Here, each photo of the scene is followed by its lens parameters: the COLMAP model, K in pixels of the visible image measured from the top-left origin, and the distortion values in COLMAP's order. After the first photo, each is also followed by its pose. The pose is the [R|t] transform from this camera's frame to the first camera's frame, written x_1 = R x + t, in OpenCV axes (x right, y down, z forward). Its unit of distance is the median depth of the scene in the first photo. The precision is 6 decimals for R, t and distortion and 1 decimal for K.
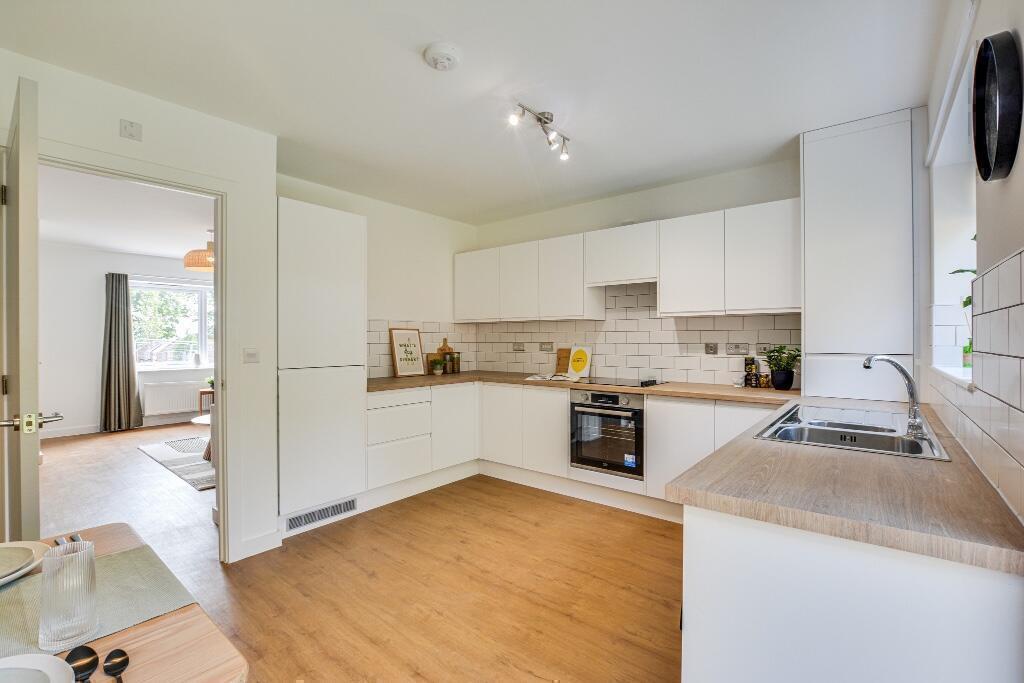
lens RADIAL K [[451.8, 0, 512.0], [0, 451.8, 341.5], [0, 0, 1]] dist [-0.025114, 0.000219]
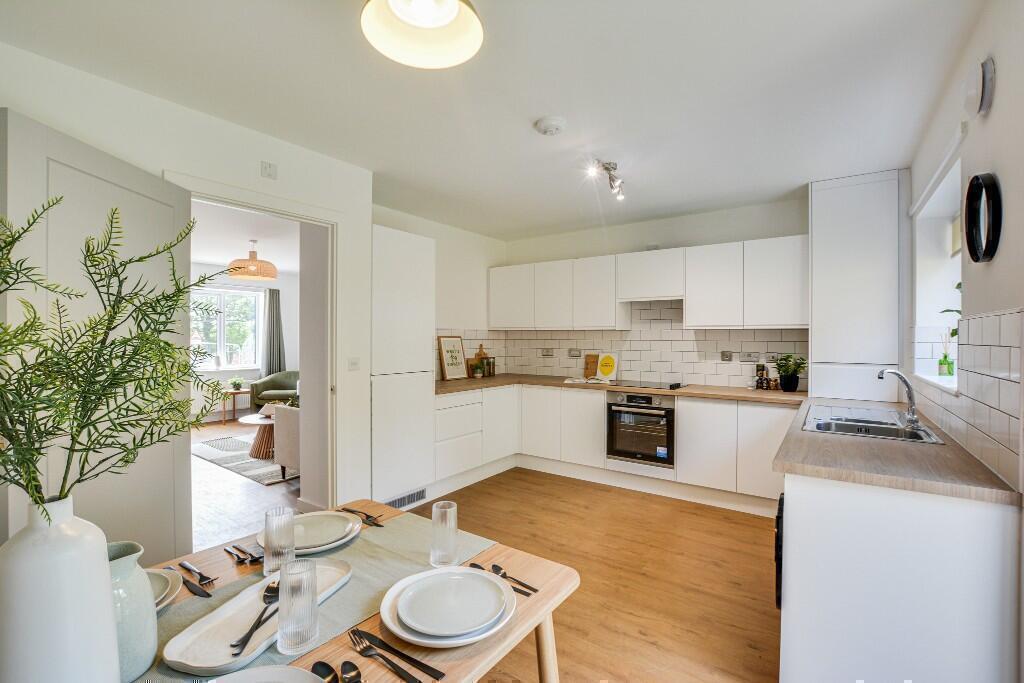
lens RADIAL K [[449.0, 0, 512.0], [0, 449.0, 341.5], [0, 0, 1]] dist [-0.023243, -0.000246]
pose [[0.997884, 0.004450, 0.064871, -0.205557], [-0.004661, 0.999984, 0.003100, -0.025849], [-0.064856, -0.003395, 0.997889, -0.137815]]
